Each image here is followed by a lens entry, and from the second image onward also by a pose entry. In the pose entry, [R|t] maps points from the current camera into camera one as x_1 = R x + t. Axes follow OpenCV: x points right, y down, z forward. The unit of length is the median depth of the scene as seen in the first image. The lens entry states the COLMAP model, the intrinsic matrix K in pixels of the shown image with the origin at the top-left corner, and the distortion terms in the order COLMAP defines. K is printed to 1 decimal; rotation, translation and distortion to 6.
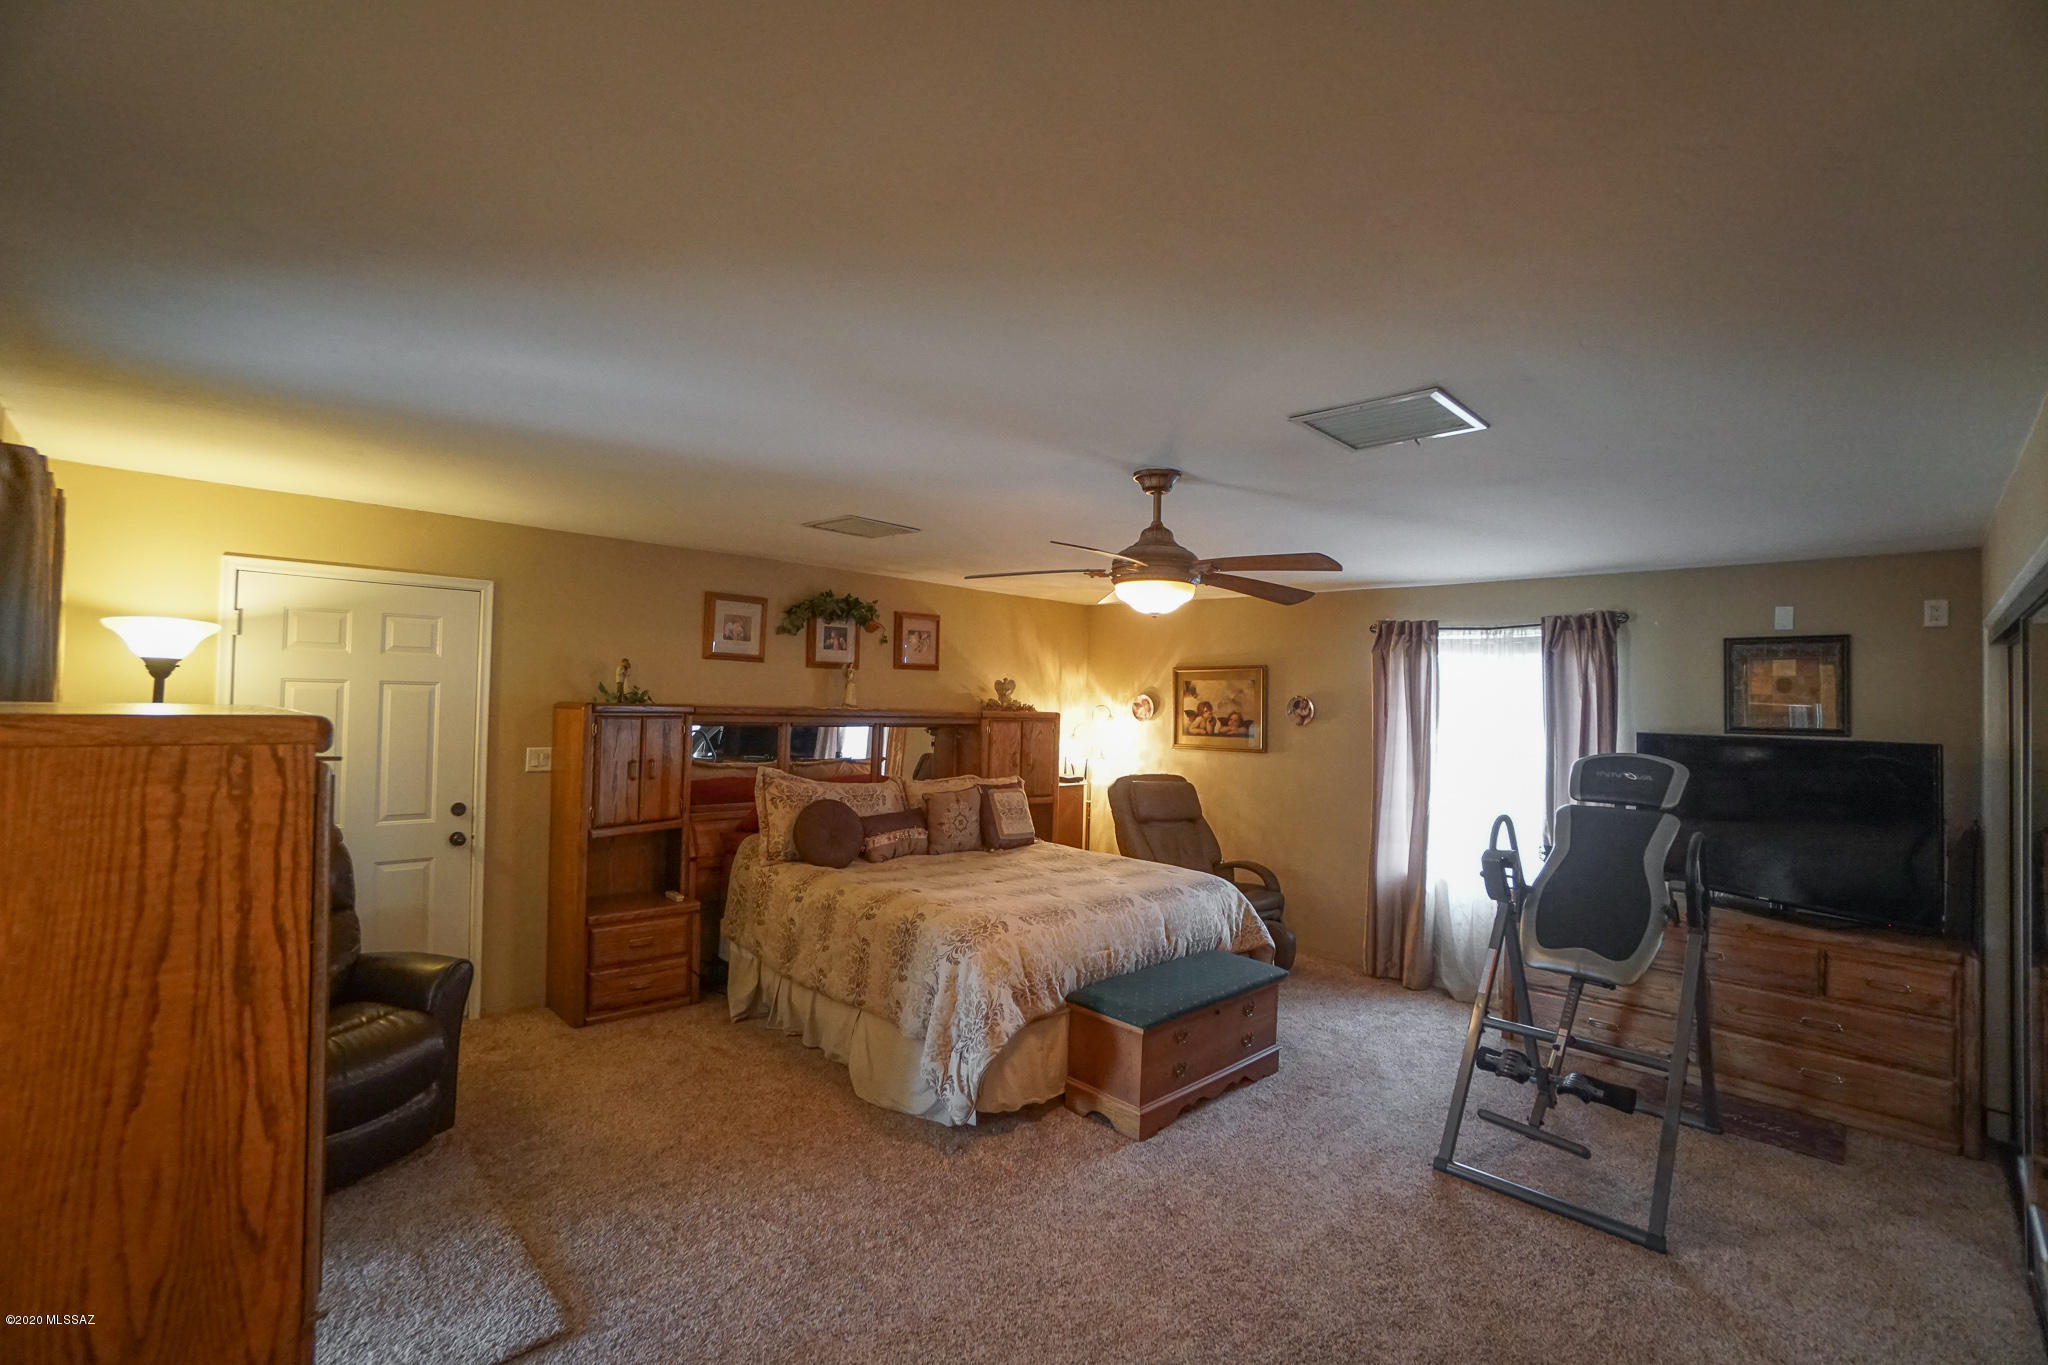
lens RADIAL K [[916.4, 0, 1024.0], [0, 916.4, 682.5], [0, 0, 1]] dist [-0.043369, 0.000507]
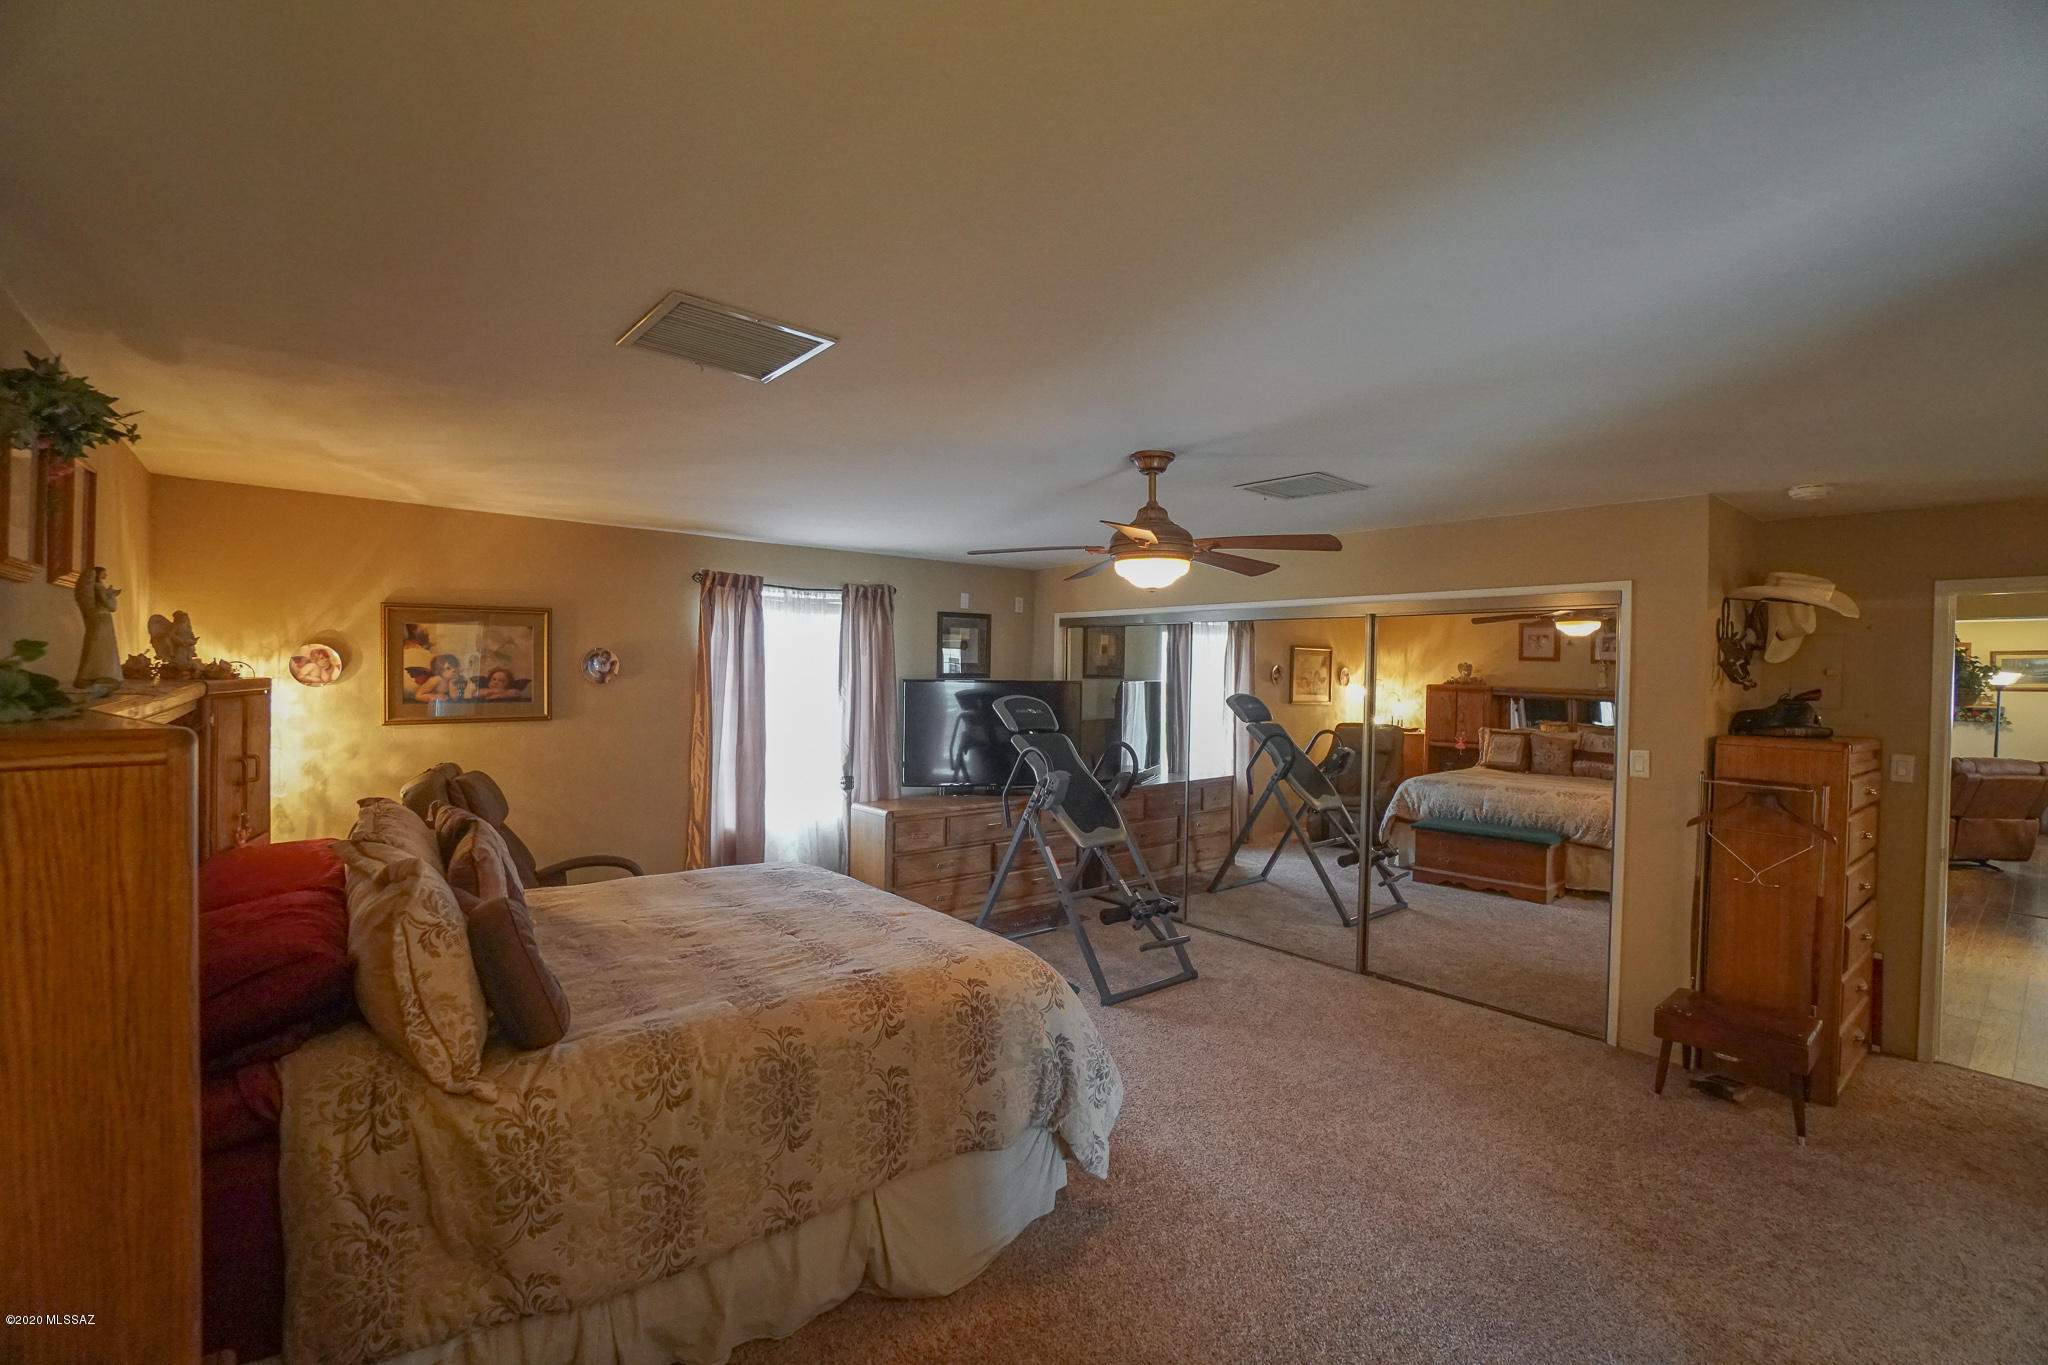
lens RADIAL K [[912.5, 0, 1013.3], [0, 912.5, 661.5], [0, 0, 1]] dist [-0.041598, 0.000444]
pose [[0.086834, -0.018816, 0.996045, -0.465684], [-0.034775, 0.999155, 0.021906, -0.004064], [-0.995616, -0.036540, 0.086106, 0.534793]]
